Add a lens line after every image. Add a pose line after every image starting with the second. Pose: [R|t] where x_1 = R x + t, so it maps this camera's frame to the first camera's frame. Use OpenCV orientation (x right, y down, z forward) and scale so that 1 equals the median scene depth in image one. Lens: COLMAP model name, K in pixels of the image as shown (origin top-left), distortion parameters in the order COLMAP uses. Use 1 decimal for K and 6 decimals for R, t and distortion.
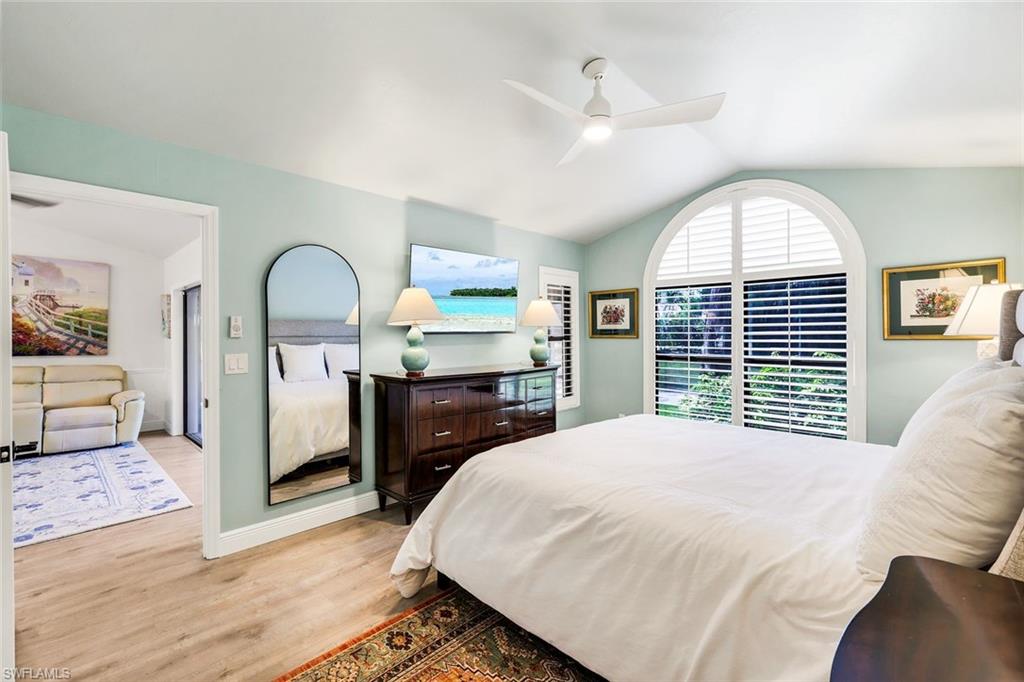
lens RADIAL K [[475.0, 0, 541.4], [0, 475.0, 331.9], [0, 0, 1]] dist [0.001775, -0.000121]
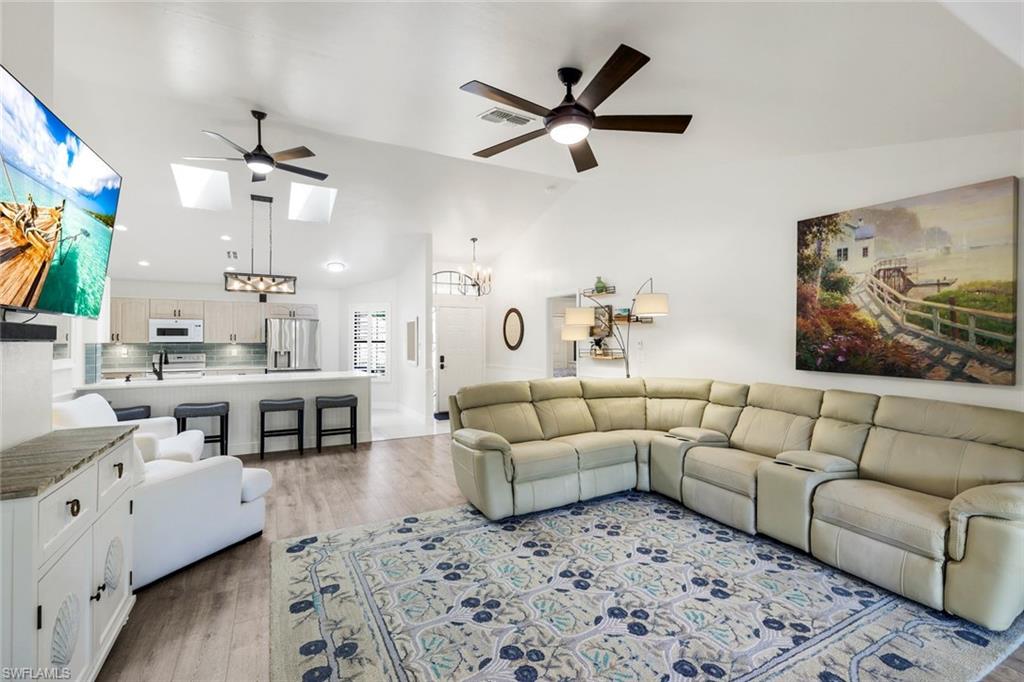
lens RADIAL K [[448.4, 0, 511.1], [0, 448.4, 337.6], [0, 0, 1]] dist [0.003626, -0.000112]
pose [[-0.317503, -0.000918, -0.948257, -0.404470], [0.006547, 0.999974, -0.003160, 0.002967], [0.948235, -0.007212, -0.317488, 0.752792]]
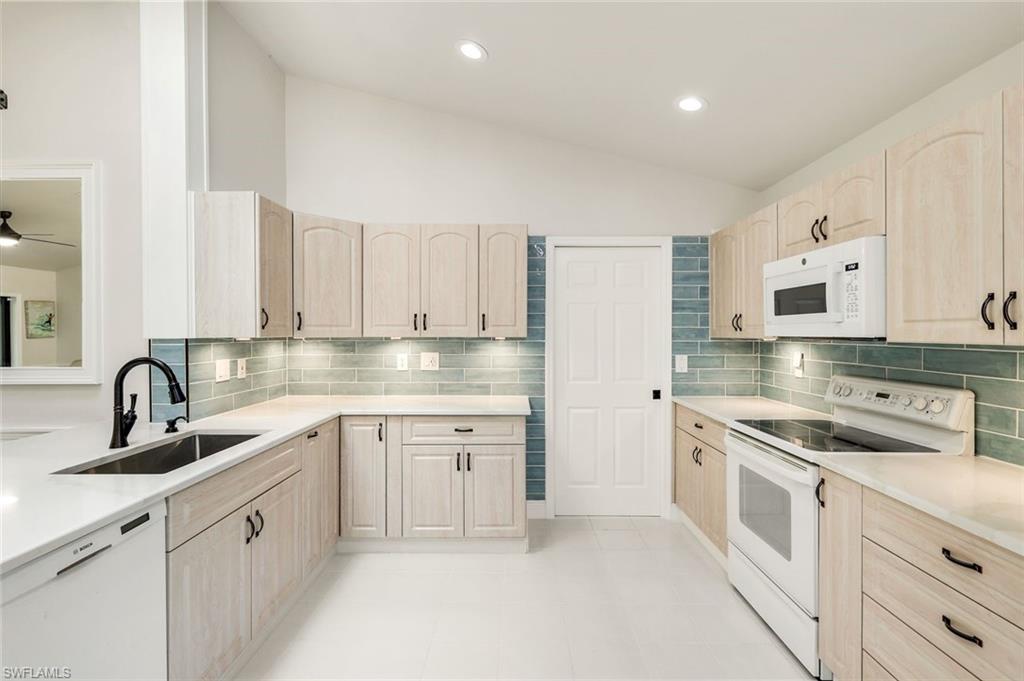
lens RADIAL K [[475.0, 0, 511.3], [0, 475.0, 335.3], [0, 0, 1]] dist [0.001775, -0.000121]
pose [[-0.682401, 0.002728, 0.730973, -1.481055], [0.003697, 0.999993, -0.000281, 0.004170], [-0.730968, 0.002511, -0.682407, -0.182028]]
